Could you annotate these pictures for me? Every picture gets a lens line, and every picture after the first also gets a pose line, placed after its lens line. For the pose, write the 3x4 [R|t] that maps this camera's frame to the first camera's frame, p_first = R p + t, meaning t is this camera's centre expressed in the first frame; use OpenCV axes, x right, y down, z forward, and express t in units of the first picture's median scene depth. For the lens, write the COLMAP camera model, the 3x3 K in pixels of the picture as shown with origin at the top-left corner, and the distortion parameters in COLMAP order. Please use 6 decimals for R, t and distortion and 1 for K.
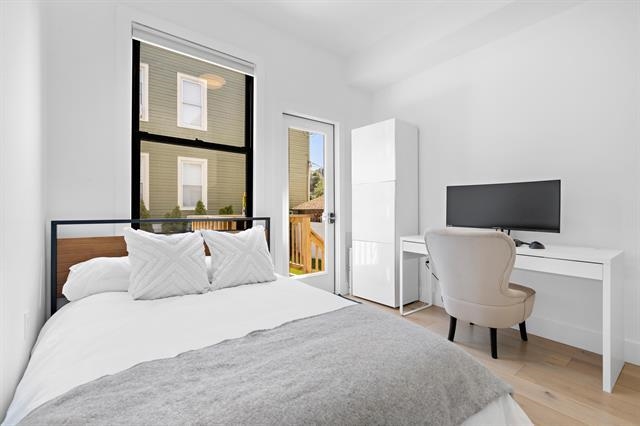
lens RADIAL K [[288.0, 0, 321.0], [0, 288.0, 212.8], [0, 0, 1]] dist [0.005704, 0.000065]
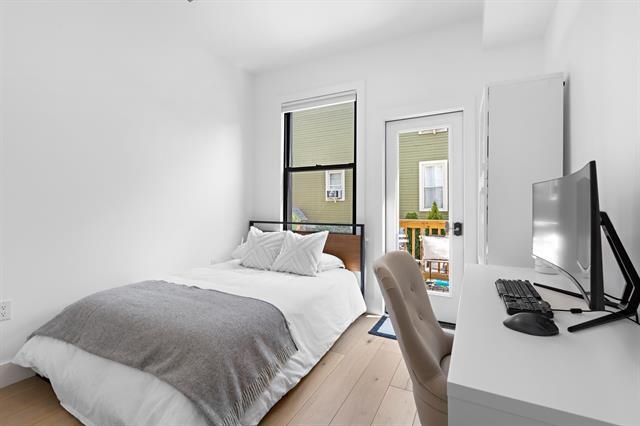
lens RADIAL K [[286.5, 0, 317.8], [0, 286.5, 208.5], [0, 0, 1]] dist [0.000859, 0.000008]
pose [[0.406146, 0.007441, -0.913778, 0.855076], [-0.008337, 0.999955, 0.004438, -0.054845], [0.913770, 0.005816, 0.406190, 0.459751]]
